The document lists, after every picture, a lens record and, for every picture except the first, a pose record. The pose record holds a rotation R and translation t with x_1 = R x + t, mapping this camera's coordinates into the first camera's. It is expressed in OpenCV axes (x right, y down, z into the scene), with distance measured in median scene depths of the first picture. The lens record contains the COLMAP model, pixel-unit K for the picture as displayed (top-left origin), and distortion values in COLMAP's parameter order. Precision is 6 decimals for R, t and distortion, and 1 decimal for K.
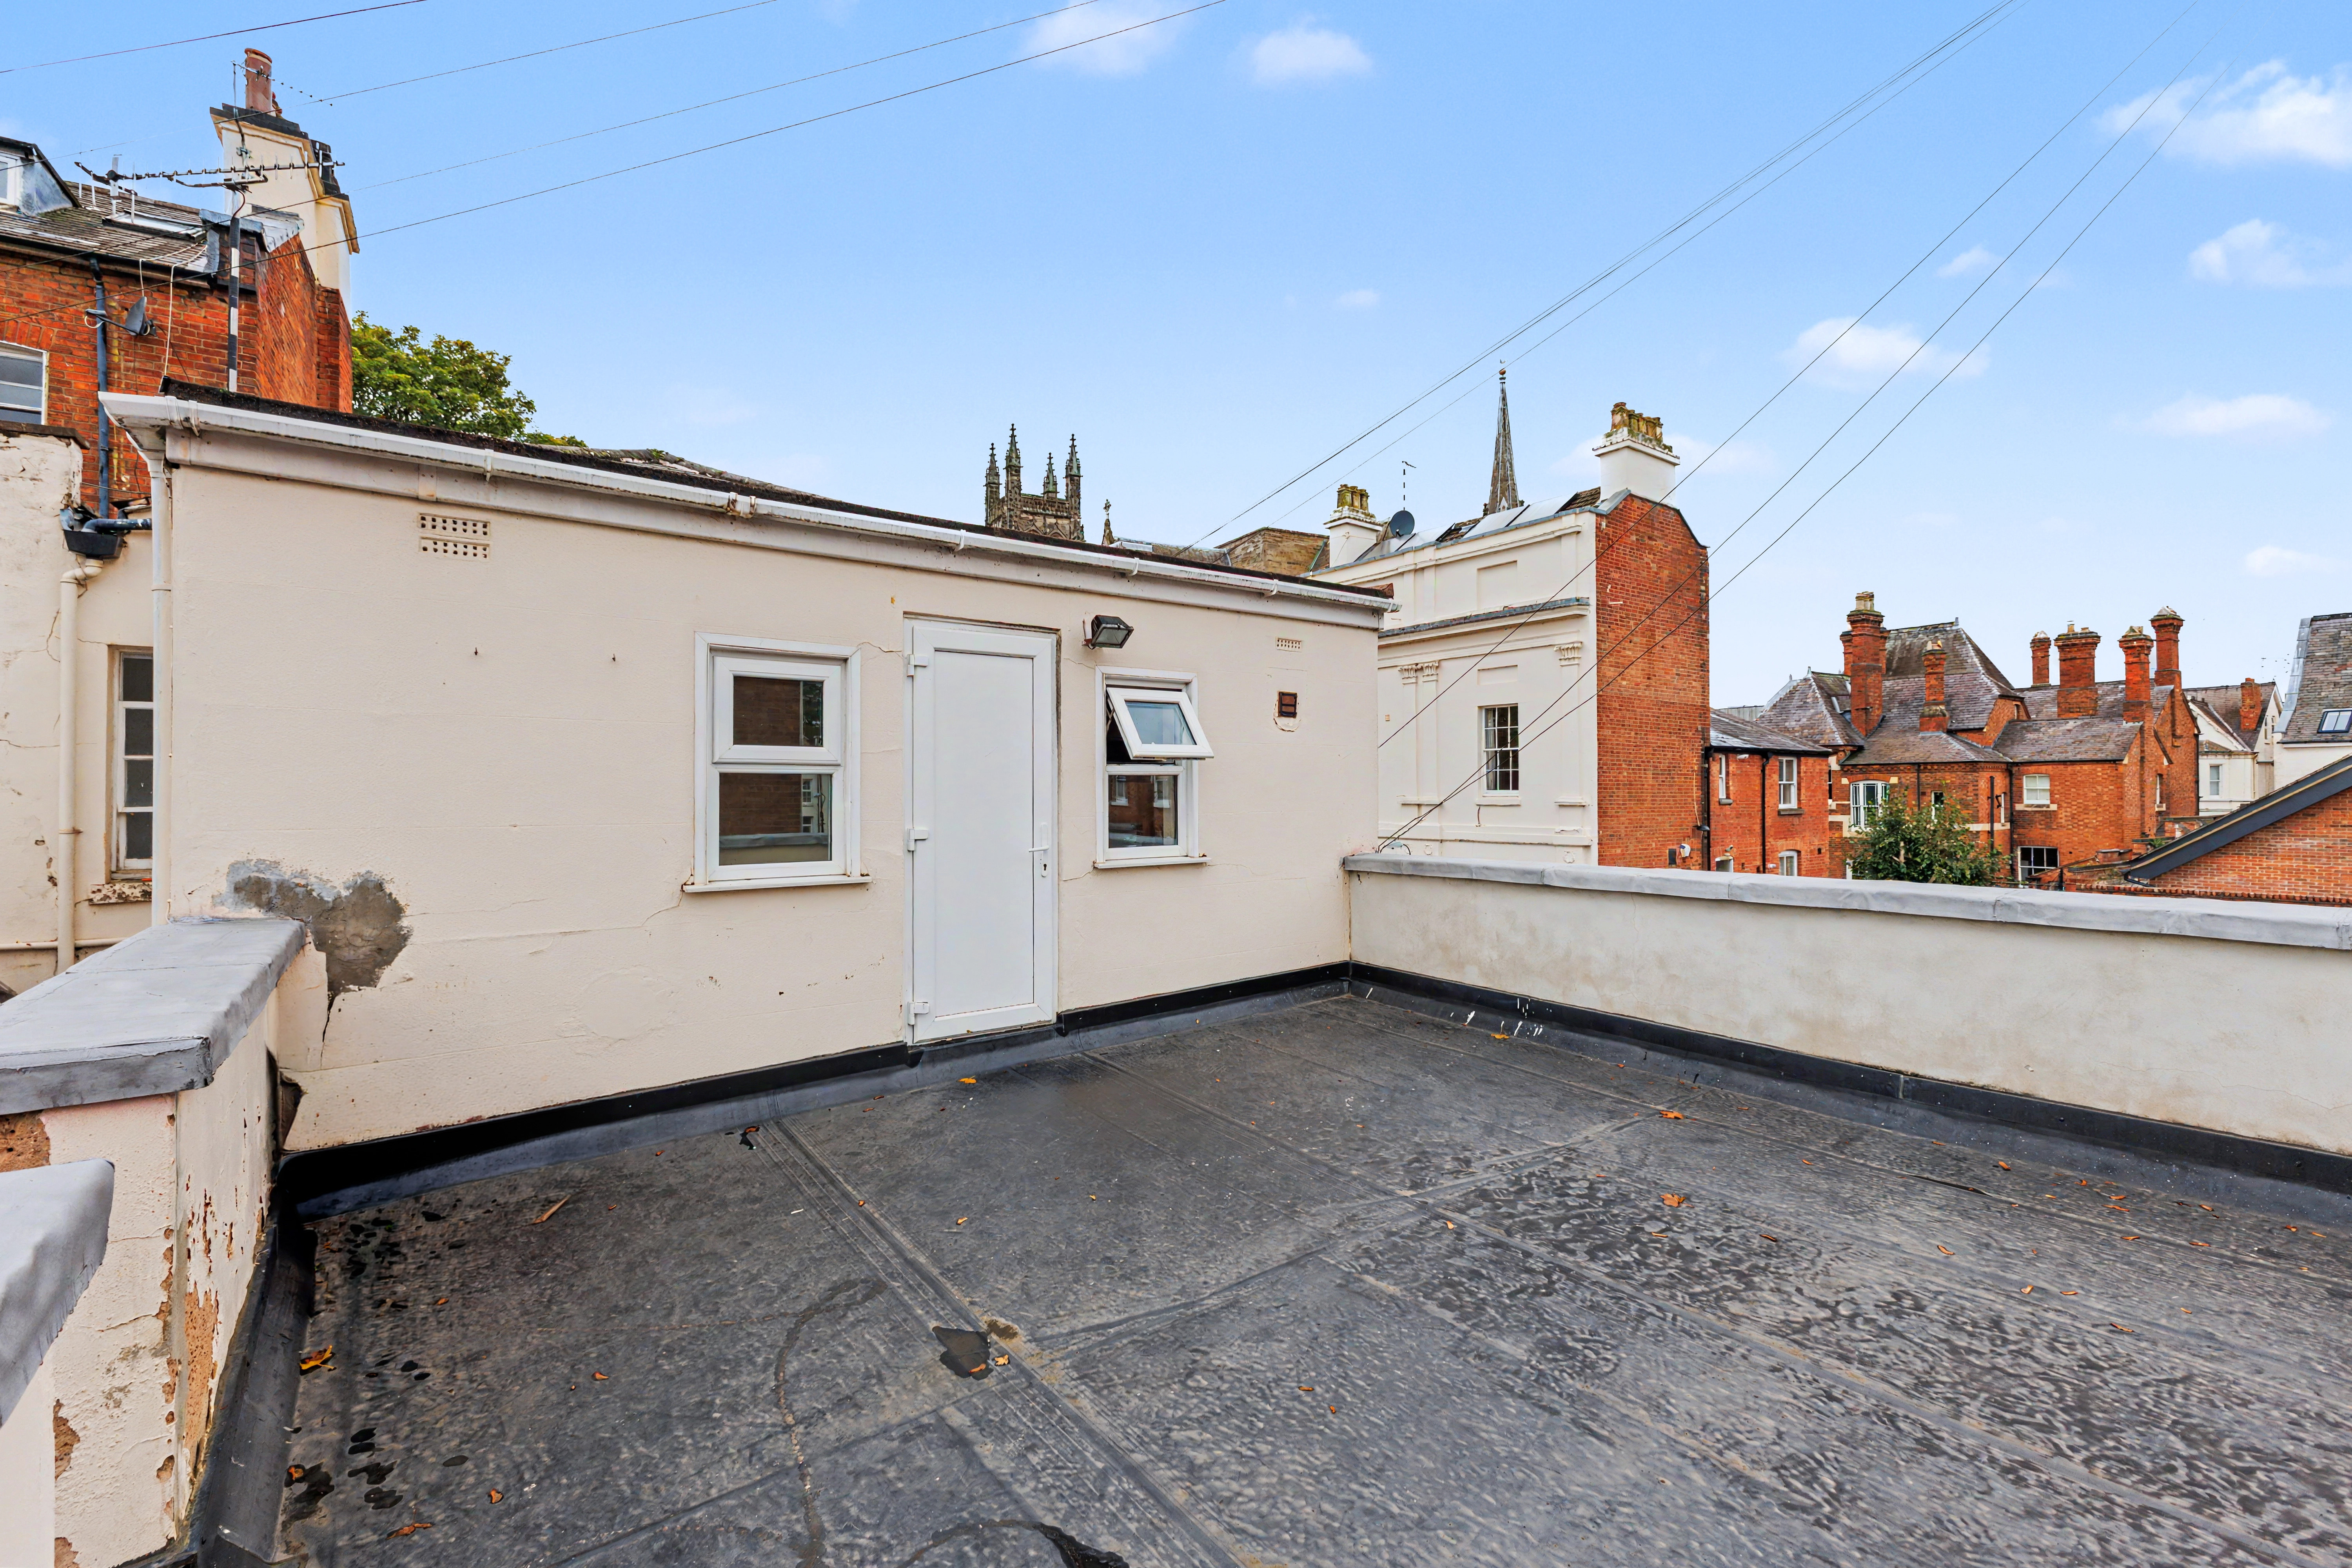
lens RADIAL K [[1033.6, 0, 1189.3], [0, 1033.6, 787.7], [0, 0, 1]] dist [0.014687, -0.000051]
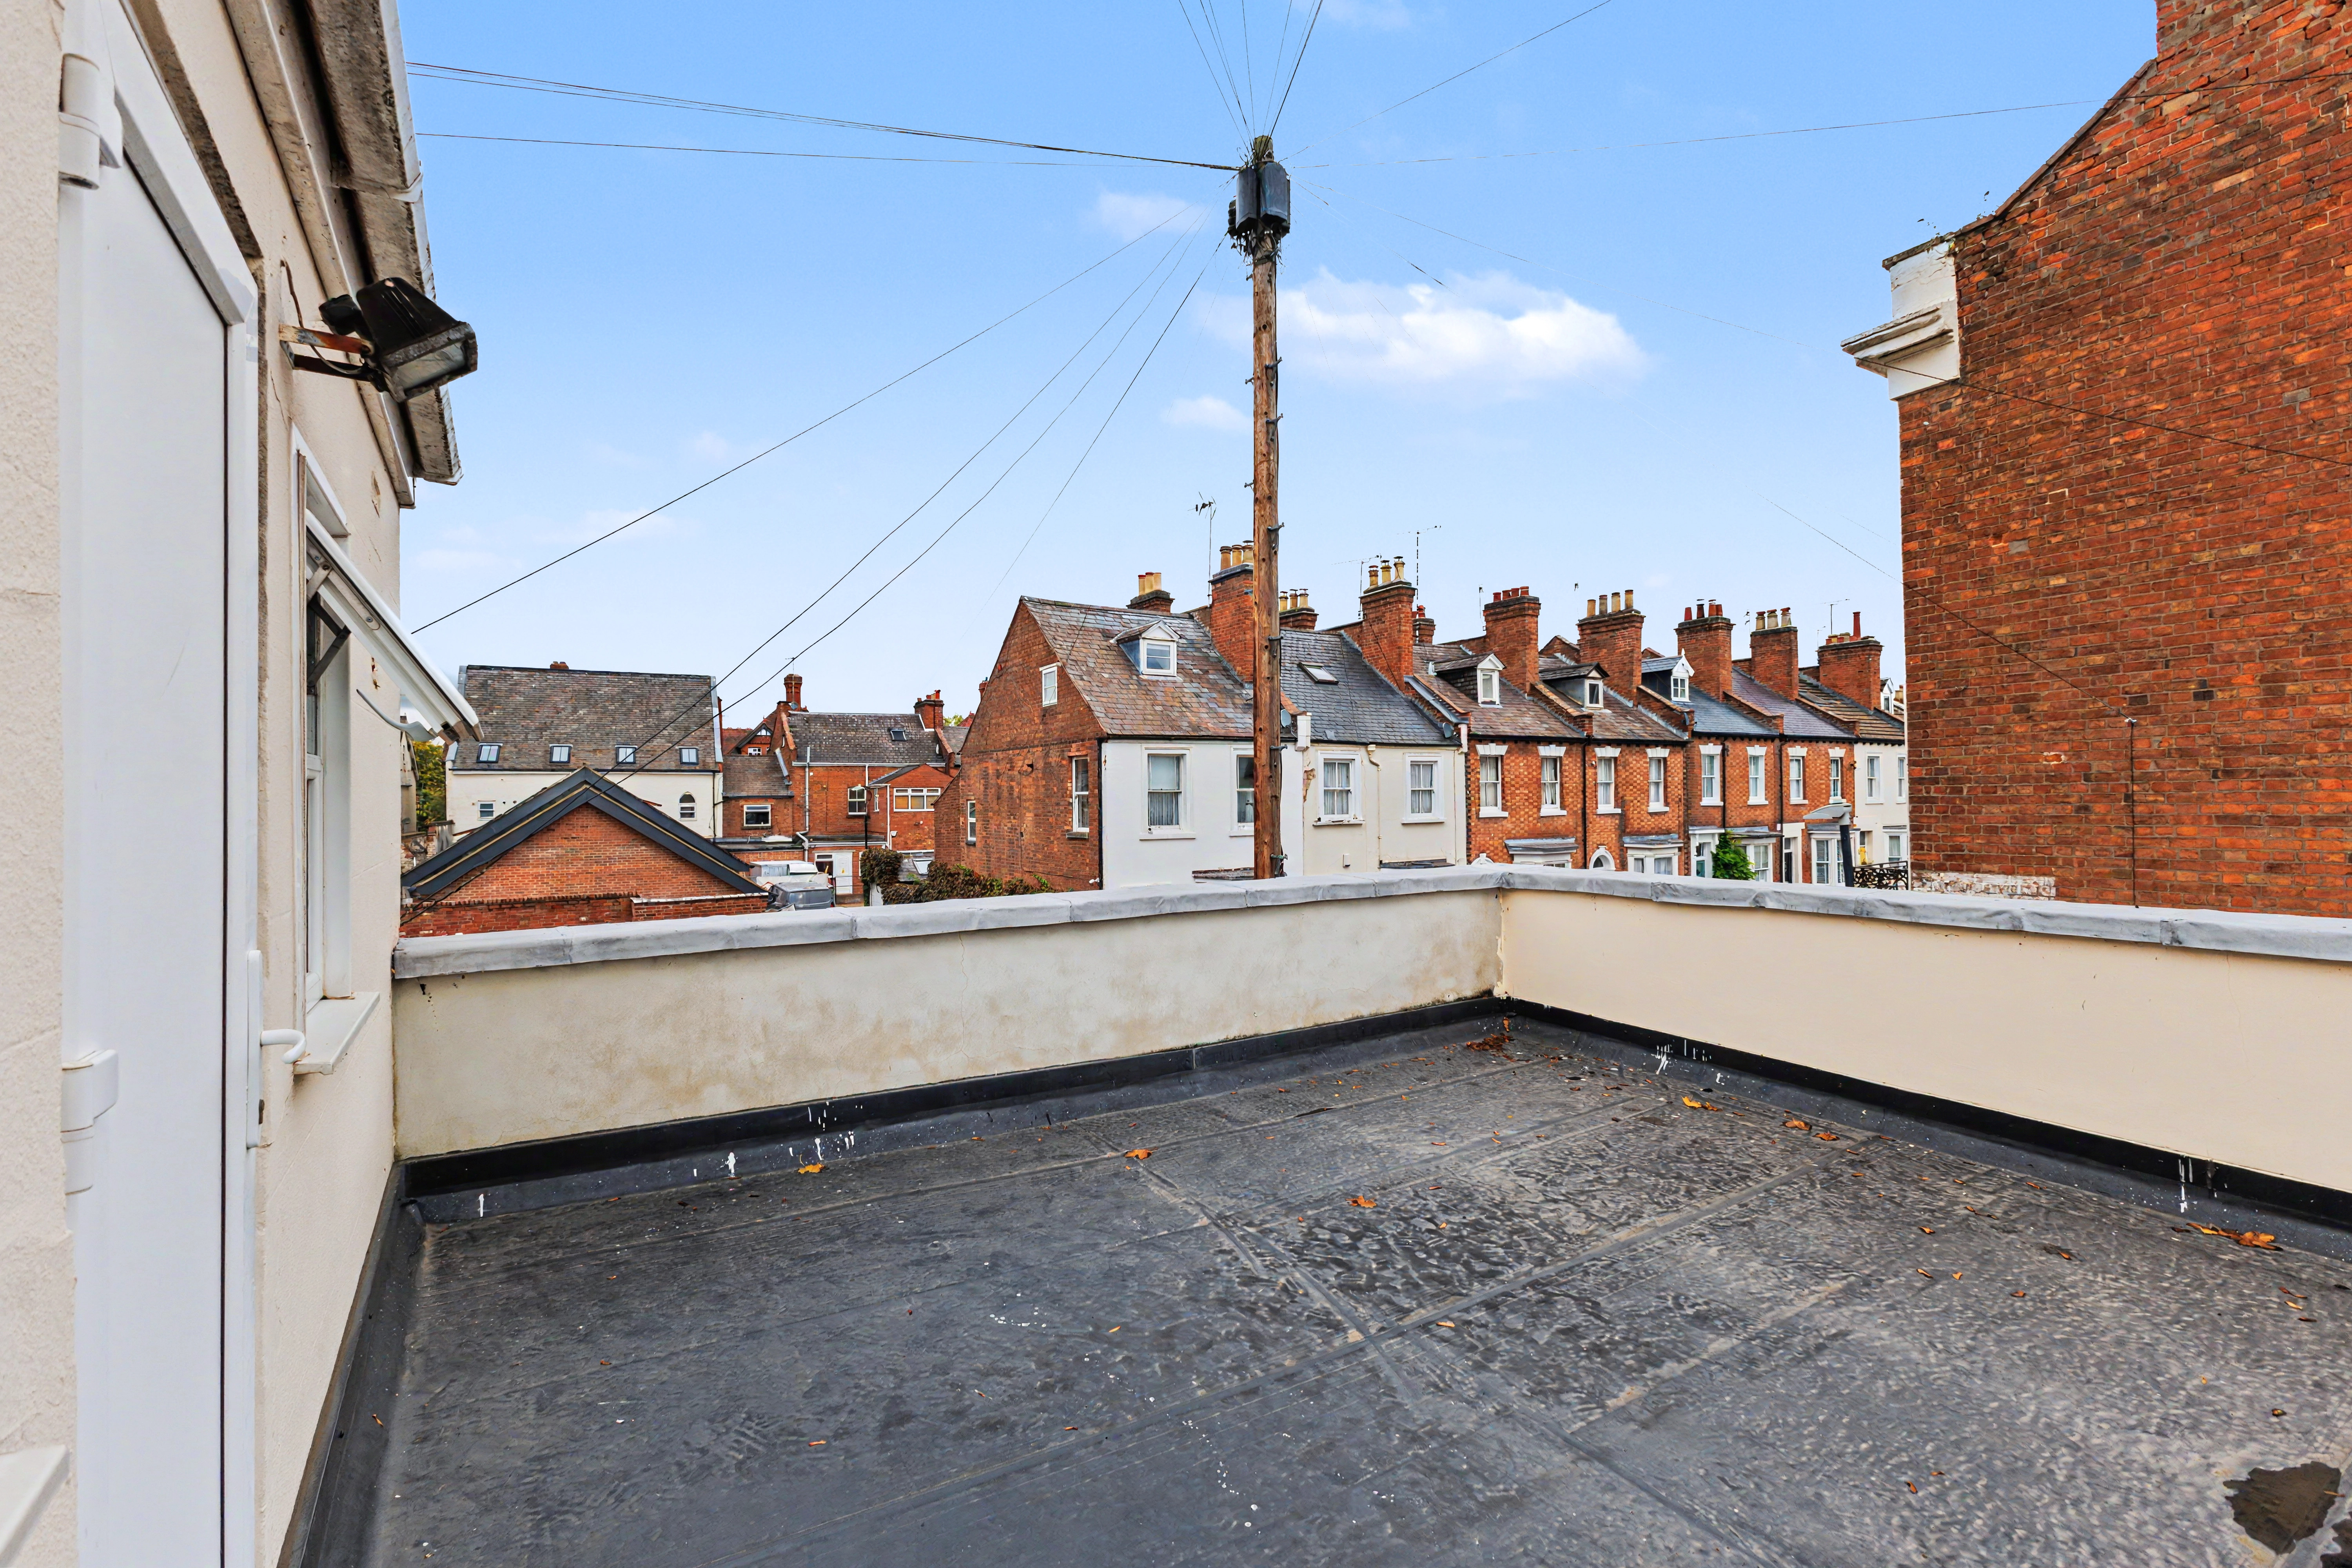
lens RADIAL K [[1033.6, 0, 1164.7], [0, 1033.6, 787.7], [0, 0, 1]] dist [0.014687, -0.000051]
pose [[0.076760, 0.014739, 0.996941, -0.557833], [0.005444, 0.999870, -0.015201, -0.004937], [-0.997035, 0.006594, 0.076670, 1.044937]]
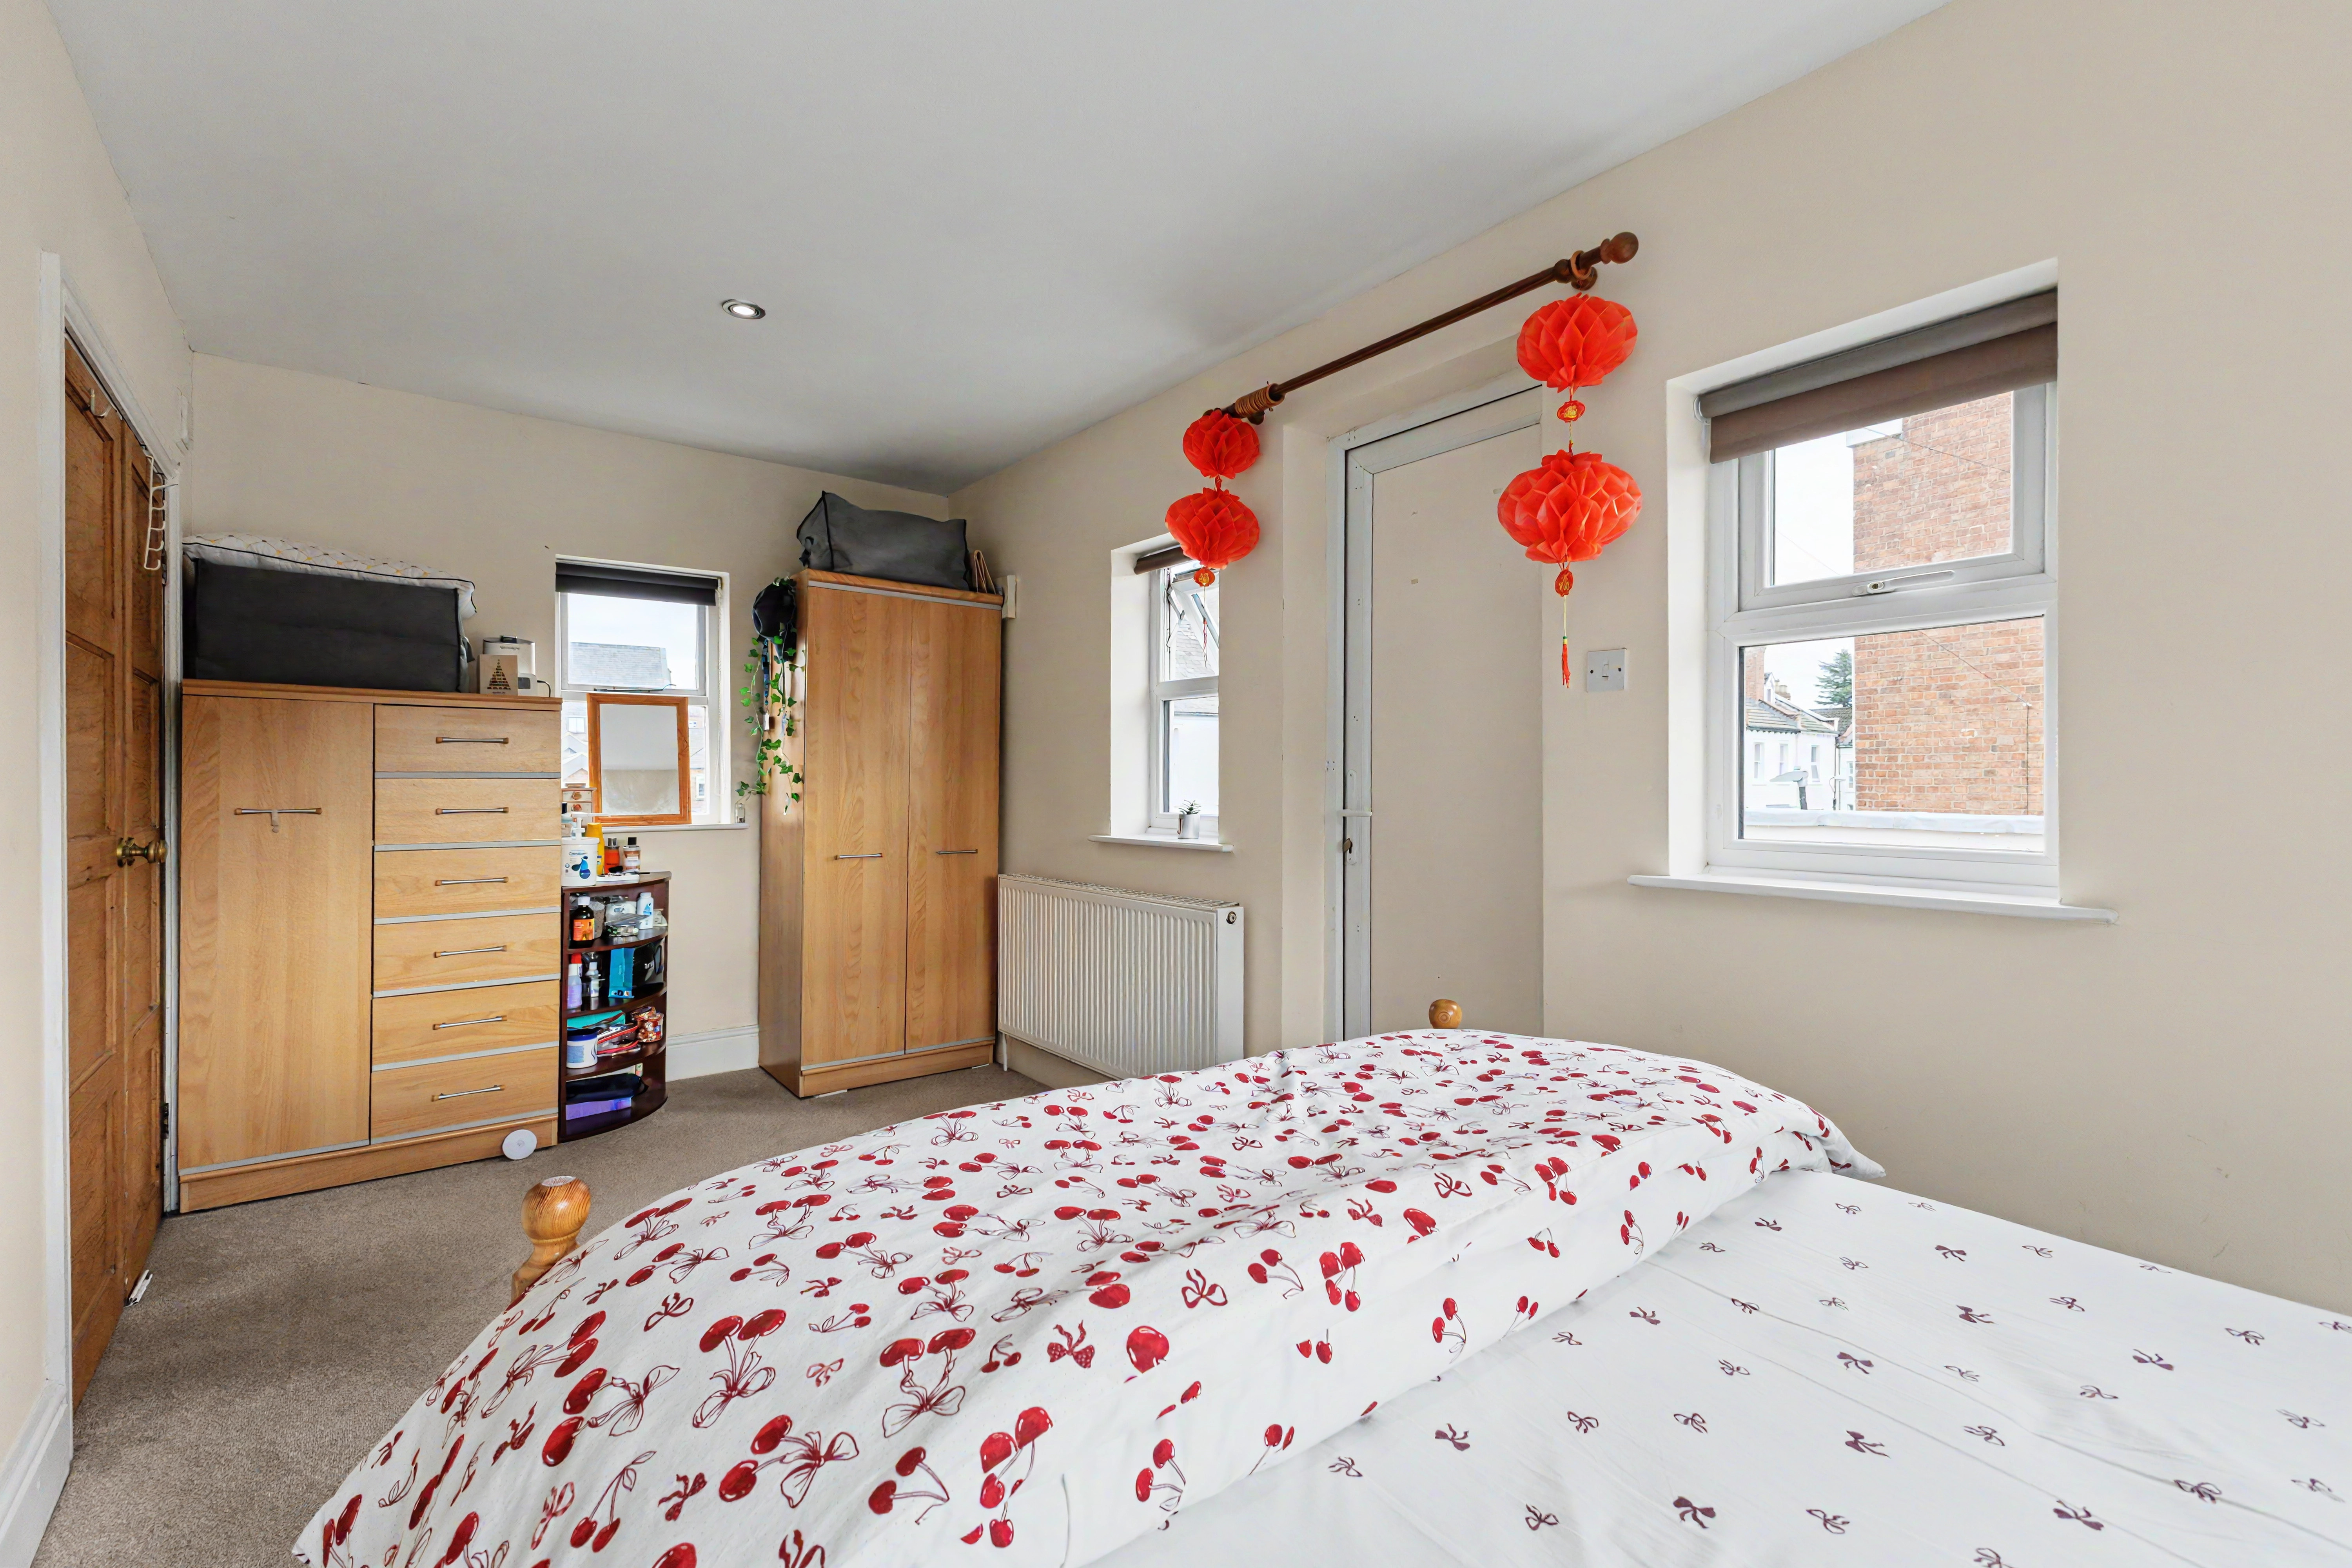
lens RADIAL K [[1033.6, 0, 1155.9], [0, 1033.6, 780.8], [0, 0, 1]] dist [0.014687, -0.000051]
pose [[-0.015748, 0.003696, 0.999869, -1.194872], [-0.005203, 0.999979, -0.003778, 0.084566], [-0.999862, -0.005262, -0.015729, 1.806040]]
